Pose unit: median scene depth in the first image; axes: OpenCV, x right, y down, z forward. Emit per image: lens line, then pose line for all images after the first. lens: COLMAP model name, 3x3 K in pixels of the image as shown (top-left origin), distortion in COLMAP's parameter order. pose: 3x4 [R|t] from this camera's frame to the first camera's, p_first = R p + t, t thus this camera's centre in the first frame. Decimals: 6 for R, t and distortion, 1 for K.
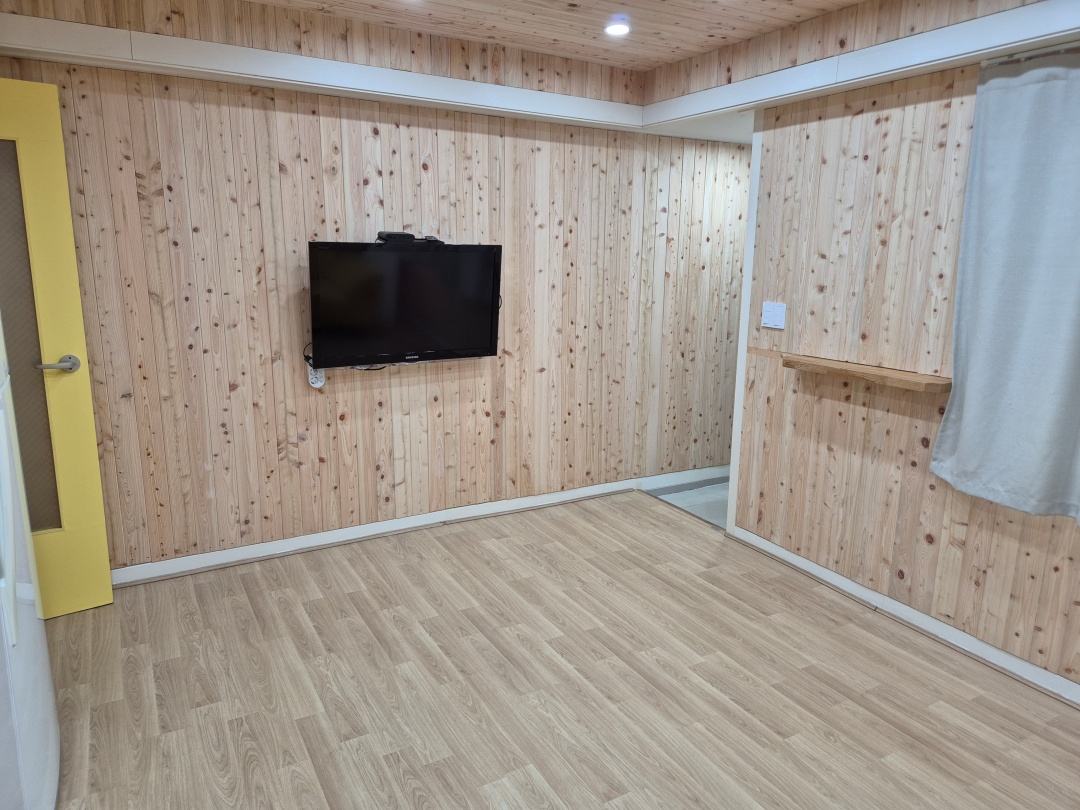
lens RADIAL K [[724.8, 0, 540.8], [0, 724.8, 406.2], [0, 0, 1]] dist [0.006308, -0.000039]
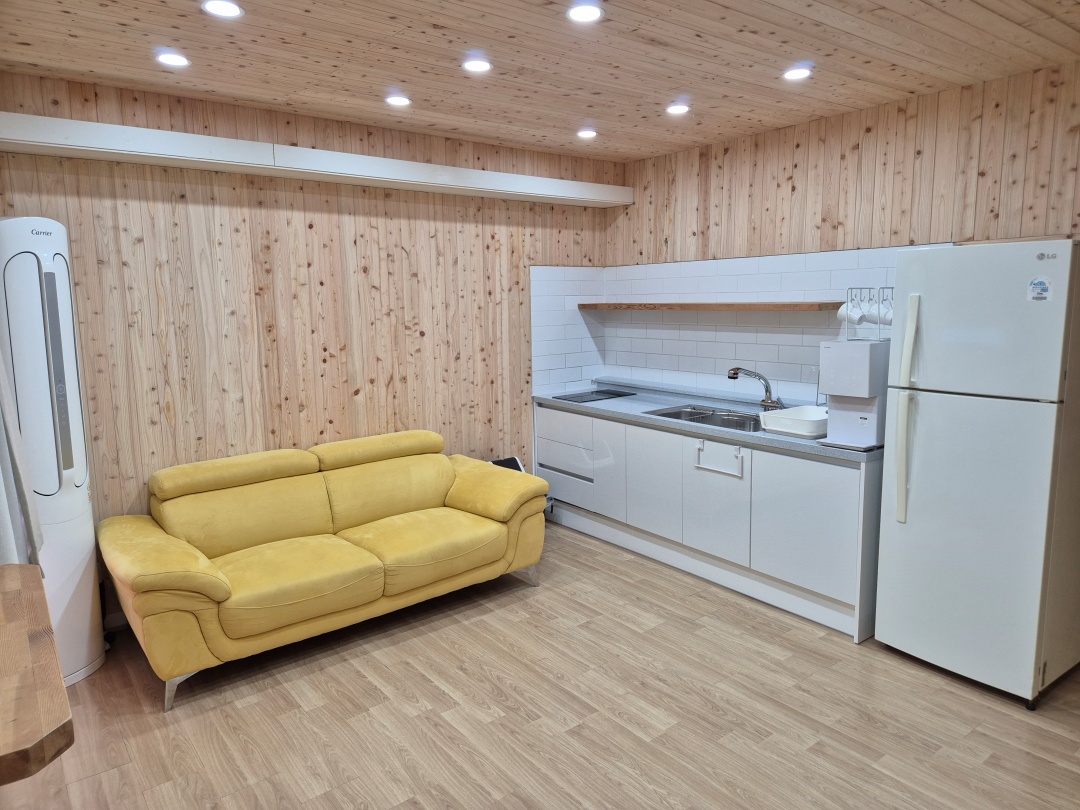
lens RADIAL K [[724.8, 0, 540.6], [0, 724.8, 406.6], [0, 0, 1]] dist [0.006308, -0.000039]
pose [[-0.991558, 0.020237, -0.128073, 0.294854], [-0.025608, 0.937726, 0.346432, -0.411332], [0.127108, 0.346787, -0.929291, 1.856759]]
